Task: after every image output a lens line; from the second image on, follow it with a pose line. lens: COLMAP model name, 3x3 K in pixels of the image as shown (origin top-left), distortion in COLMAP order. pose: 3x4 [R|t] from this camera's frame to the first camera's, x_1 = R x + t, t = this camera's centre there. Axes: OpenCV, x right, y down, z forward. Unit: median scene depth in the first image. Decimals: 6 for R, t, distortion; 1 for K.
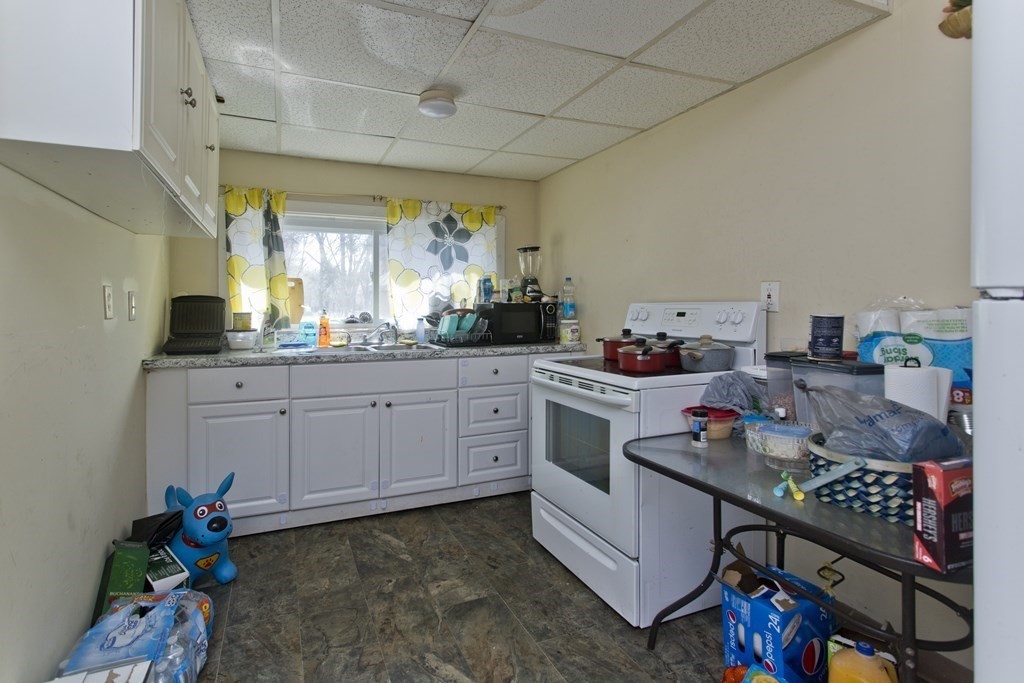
lens RADIAL K [[488.9, 0, 485.7], [0, 488.9, 310.2], [0, 0, 1]] dist [0.001563, 0.000518]
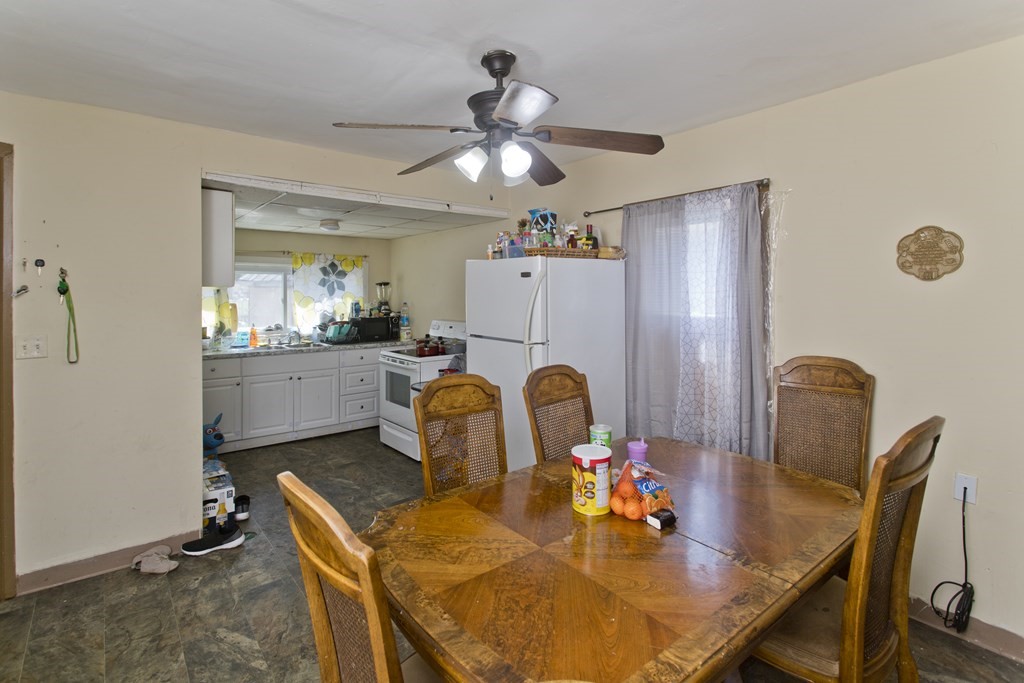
lens RADIAL K [[488.9, 0, 486.2], [0, 488.9, 300.8], [0, 0, 1]] dist [0.001563, 0.000518]
pose [[0.969830, -0.005481, 0.243721, 0.025635], [0.004205, 0.999975, 0.005754, -0.083717], [-0.243746, -0.004556, 0.969828, -0.772777]]
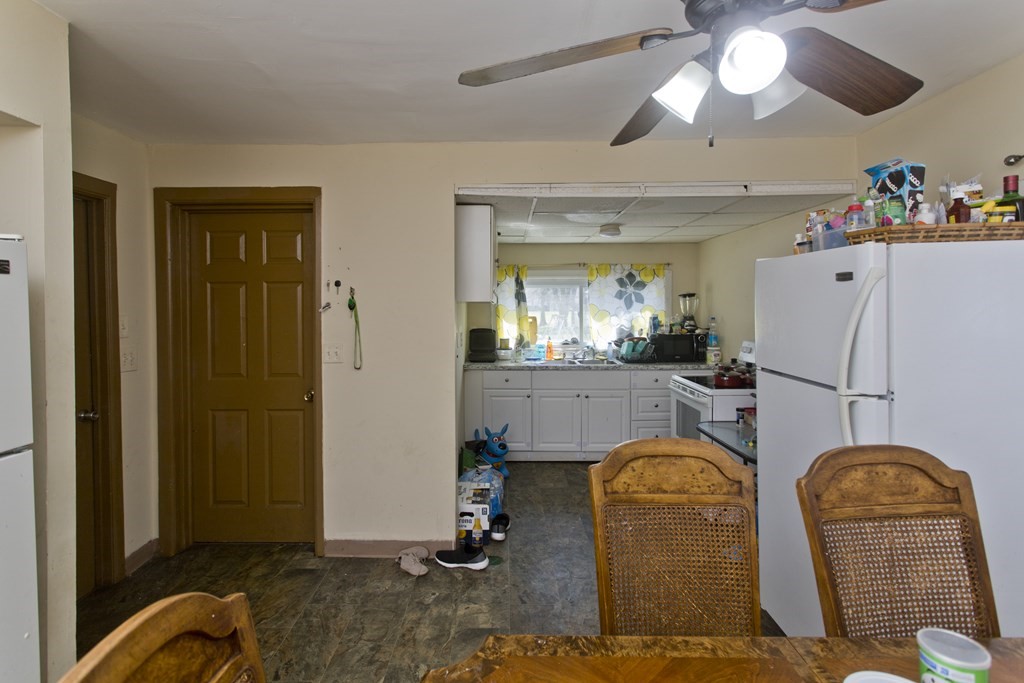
lens RADIAL K [[488.9, 0, 495.1], [0, 488.9, 314.5], [0, 0, 1]] dist [0.001563, 0.000518]
pose [[0.913393, 0.000781, -0.407078, 0.171956], [0.002506, 0.999968, 0.007542, -0.089471], [0.407071, -0.007909, 0.913362, -0.575480]]
